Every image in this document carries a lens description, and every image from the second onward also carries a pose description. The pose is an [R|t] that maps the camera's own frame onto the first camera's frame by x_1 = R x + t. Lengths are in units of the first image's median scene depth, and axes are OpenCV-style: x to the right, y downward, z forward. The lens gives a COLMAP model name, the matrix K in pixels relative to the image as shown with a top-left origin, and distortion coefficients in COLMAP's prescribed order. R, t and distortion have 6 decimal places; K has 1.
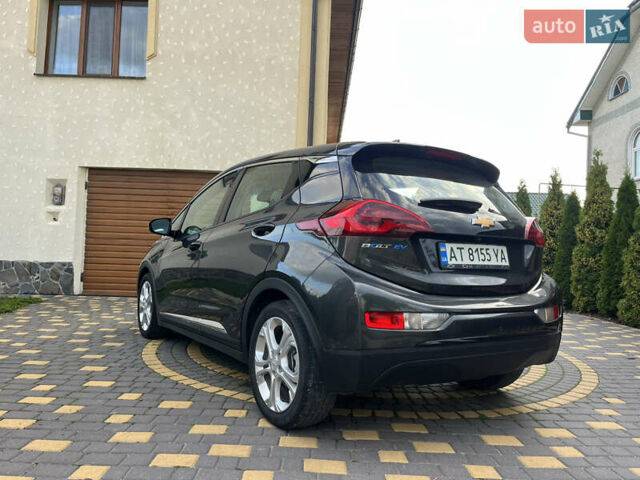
lens RADIAL K [[485.7, 0, 318.4], [0, 485.7, 234.2], [0, 0, 1]] dist [0.060575, -0.066710]
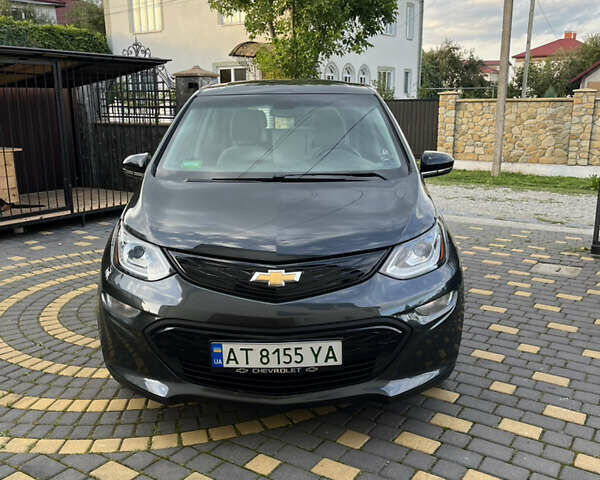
lens RADIAL K [[610.9, 0, 294.5], [0, 610.9, 240.5], [0, 0, 1]] dist [0.038972, 0.000000]
pose [[-0.830397, -0.149753, 0.536670, -0.977040], [-0.039087, 0.976488, 0.212000, -0.136052], [-0.555799, 0.155067, -0.816726, 2.814325]]
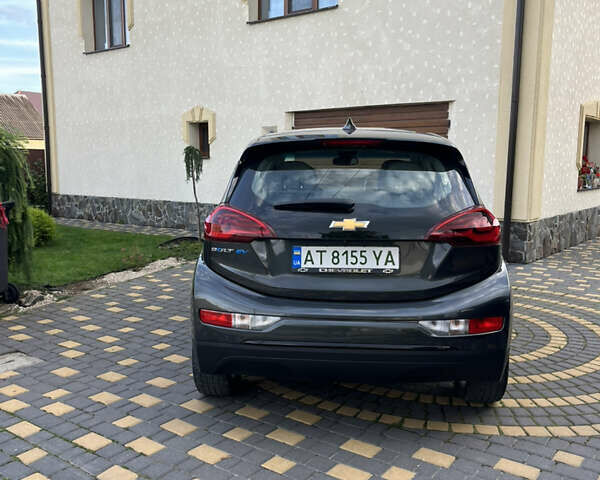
lens RADIAL K [[610.9, 0, 302.6], [0, 610.9, 236.1], [0, 0, 1]] dist [0.038972, 0.000000]
pose [[0.794712, 0.040569, -0.605630, 0.890704], [0.049633, 0.990079, 0.131450, -0.145105], [0.604954, -0.134524, 0.784814, 0.027057]]
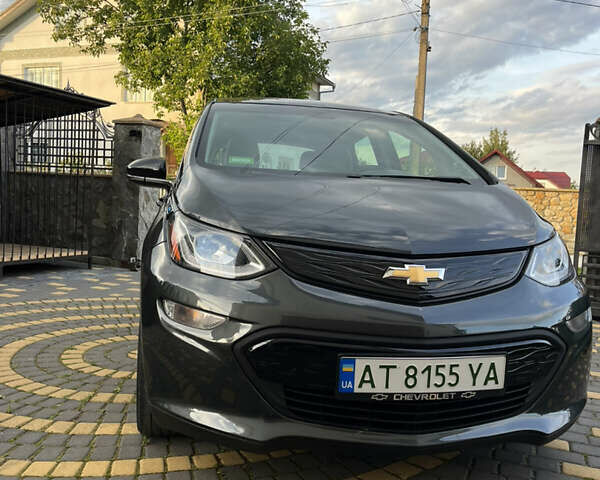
lens RADIAL K [[610.9, 0, 298.2], [0, 610.9, 240.4], [0, 0, 1]] dist [0.038972, 0.000000]
pose [[-0.919312, -0.104093, 0.379513, -0.617329], [-0.091904, 0.994504, 0.050152, 0.048064], [-0.382648, 0.011226, -0.923826, 2.795662]]
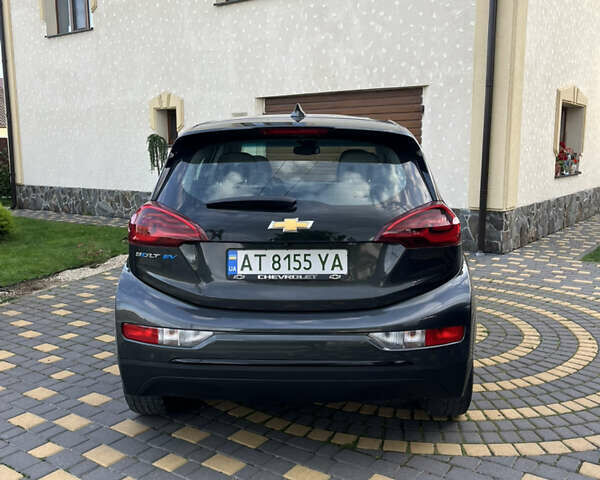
lens RADIAL K [[610.9, 0, 311.1], [0, 610.9, 231.1], [0, 0, 1]] dist [0.038972, 0.000000]
pose [[0.816737, 0.039216, -0.575676, 0.876049], [0.056303, 0.987510, 0.147151, -0.148163], [0.574256, -0.152596, 0.804328, 0.176774]]
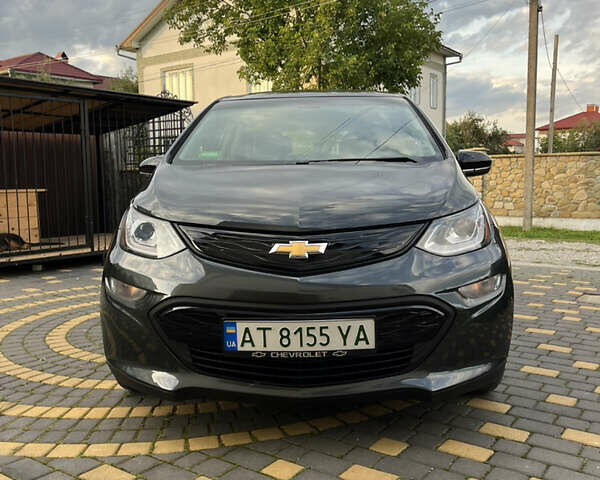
lens RADIAL K [[610.9, 0, 297.9], [0, 610.9, 237.3], [0, 0, 1]] dist [0.038972, 0.000000]
pose [[-0.809460, -0.080821, 0.581586, -0.939098], [-0.033989, 0.995270, 0.091003, 0.021485], [-0.586190, 0.053896, -0.808379, 2.743834]]
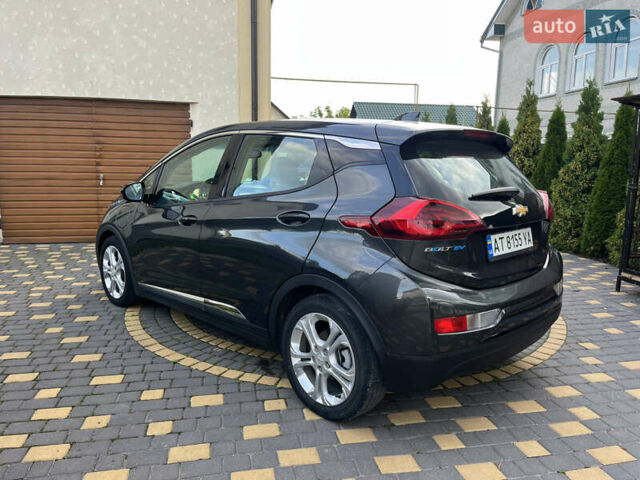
lens RADIAL K [[485.7, 0, 322.6], [0, 485.7, 236.0], [0, 0, 1]] dist [0.060575, -0.066710]
pose [[0.980225, -0.049107, 0.191697, -0.241275], [0.011887, 0.981582, 0.190671, -0.155816], [-0.197530, -0.184621, 0.962755, 0.083545]]
